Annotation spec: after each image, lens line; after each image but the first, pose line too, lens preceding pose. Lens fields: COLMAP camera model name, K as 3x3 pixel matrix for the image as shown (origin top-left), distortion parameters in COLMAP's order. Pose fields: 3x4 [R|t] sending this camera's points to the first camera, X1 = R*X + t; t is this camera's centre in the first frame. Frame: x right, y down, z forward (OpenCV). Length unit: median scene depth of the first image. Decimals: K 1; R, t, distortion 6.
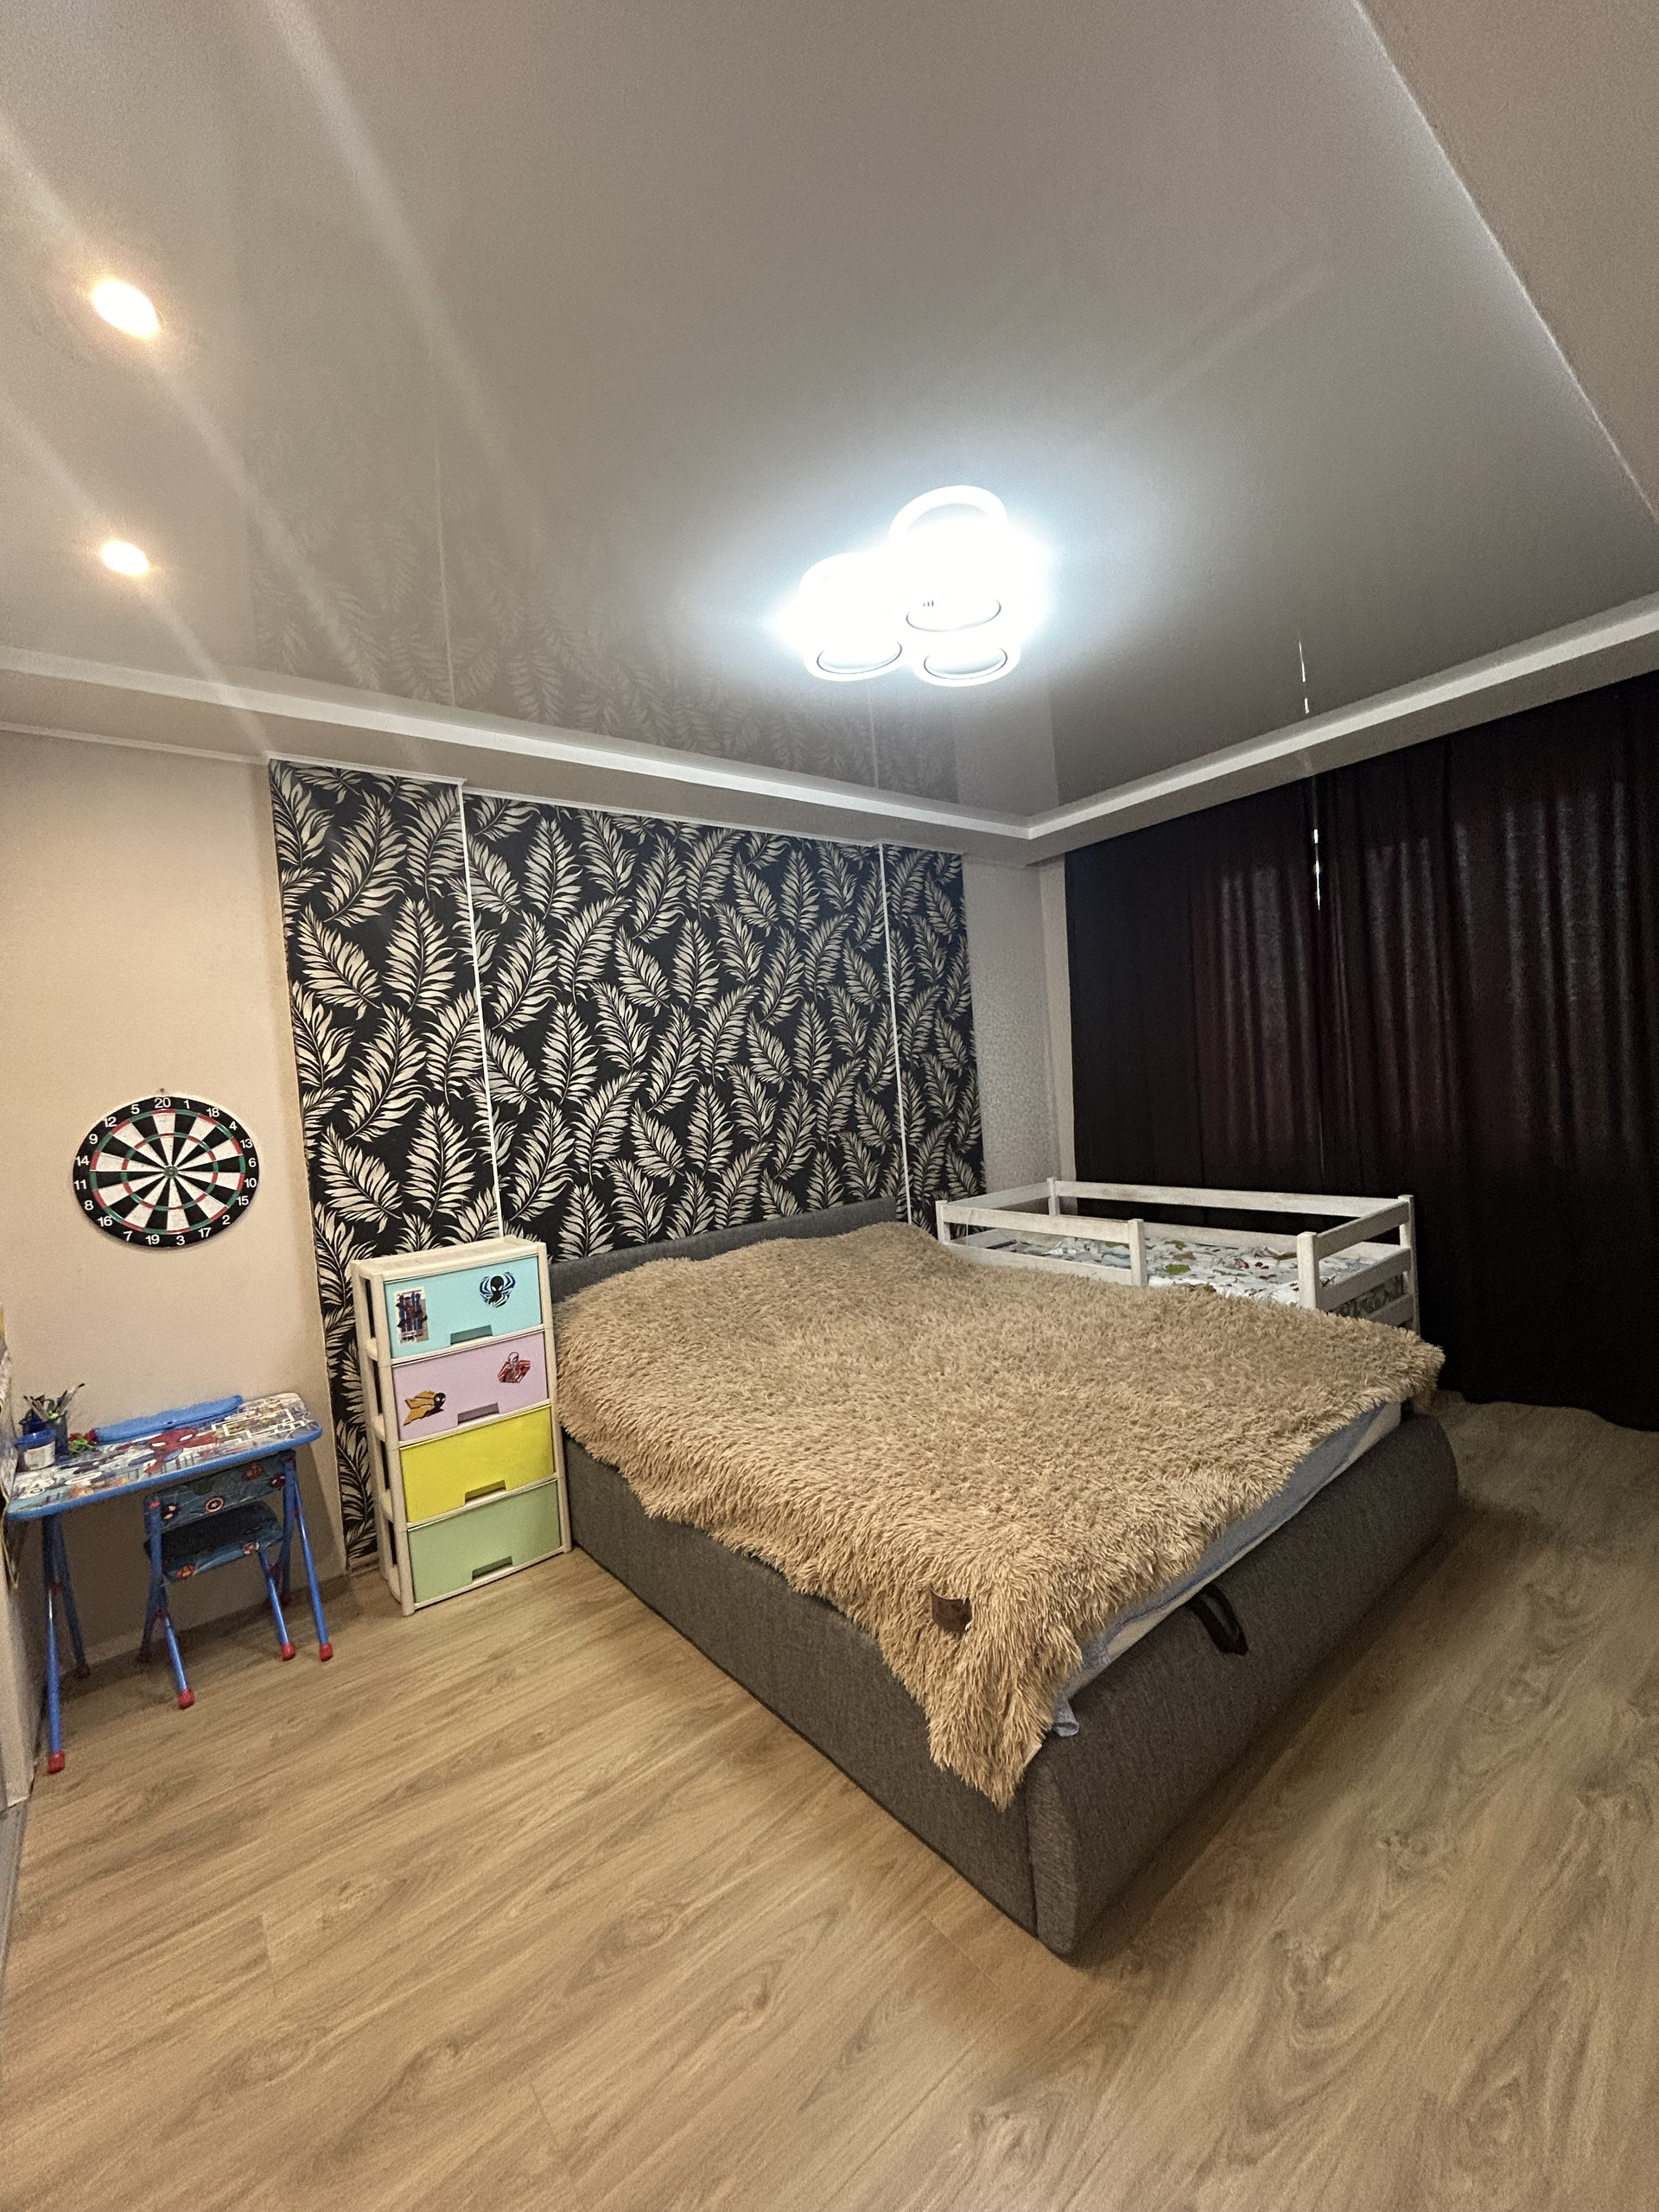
lens RADIAL K [[895.2, 0, 836.0], [0, 895.2, 1111.4], [0, 0, 1]] dist [-0.002885, 0.001996]
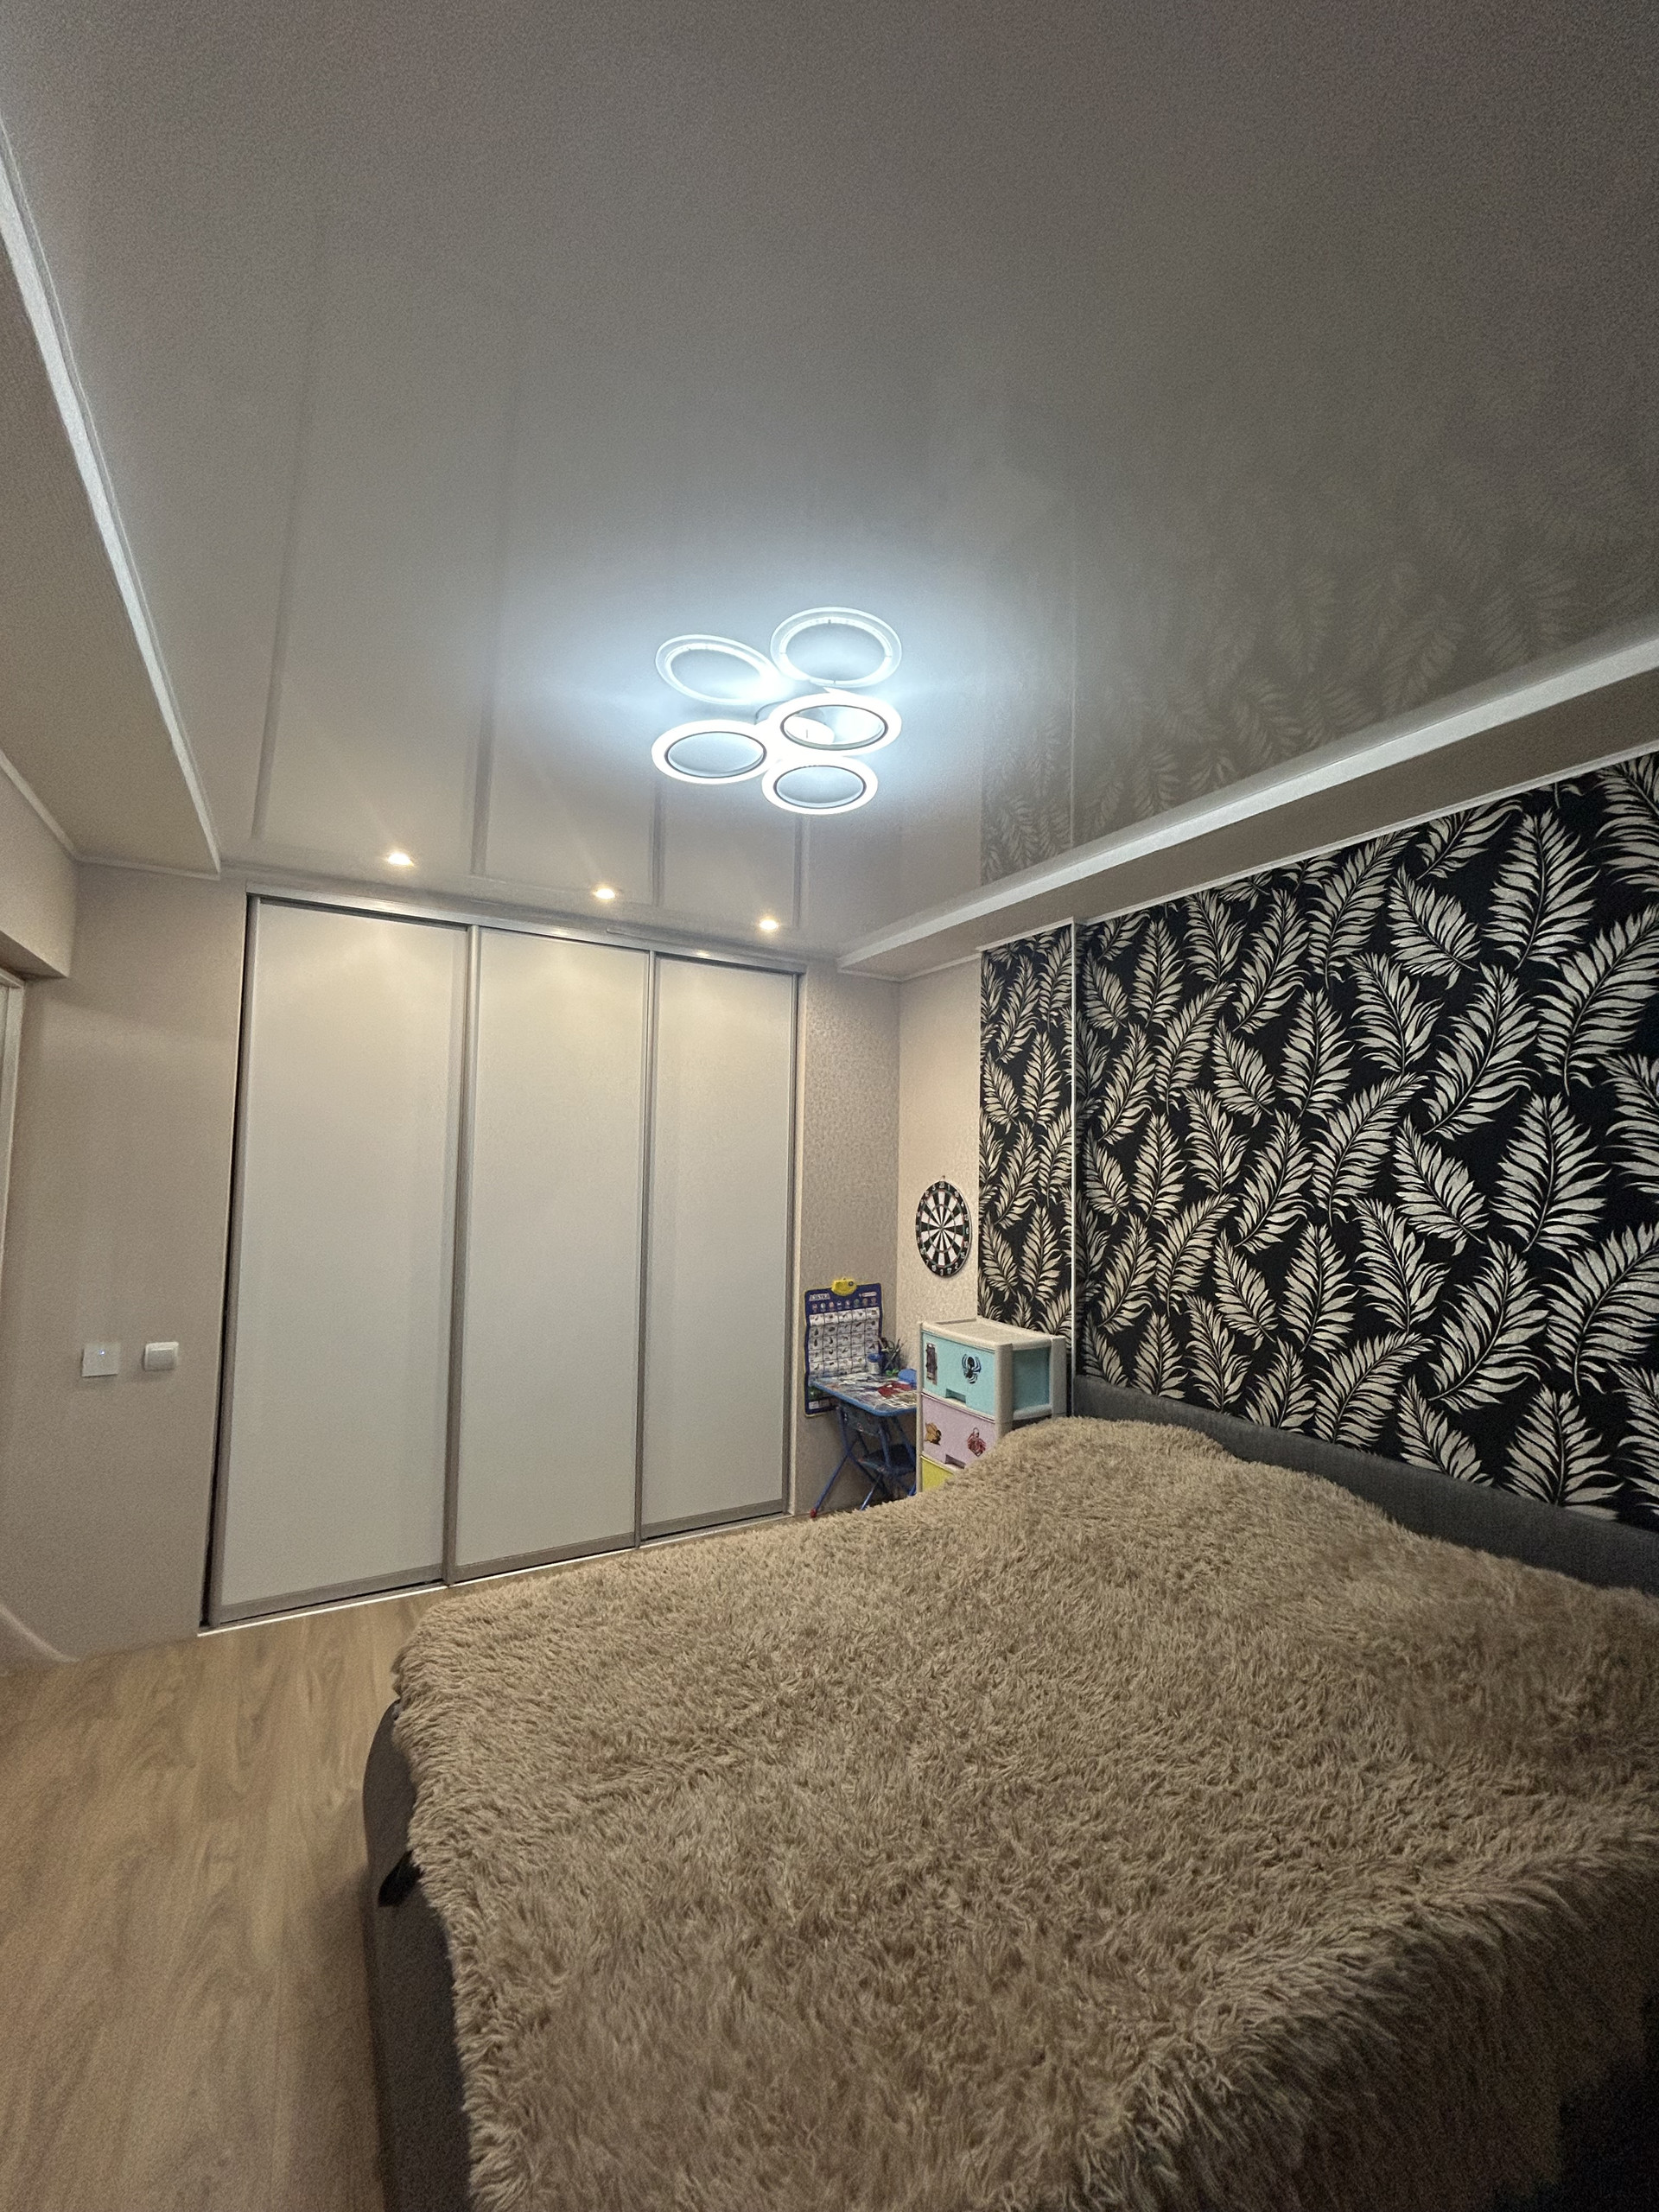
lens RADIAL K [[895.2, 0, 836.0], [0, 895.2, 1111.4], [0, 0, 1]] dist [-0.002885, 0.001996]
pose [[-0.158949, 0.012431, -0.987208, 0.667912], [-0.043076, 0.998881, 0.019514, -0.127511], [0.986347, 0.045627, -0.158236, 0.819563]]
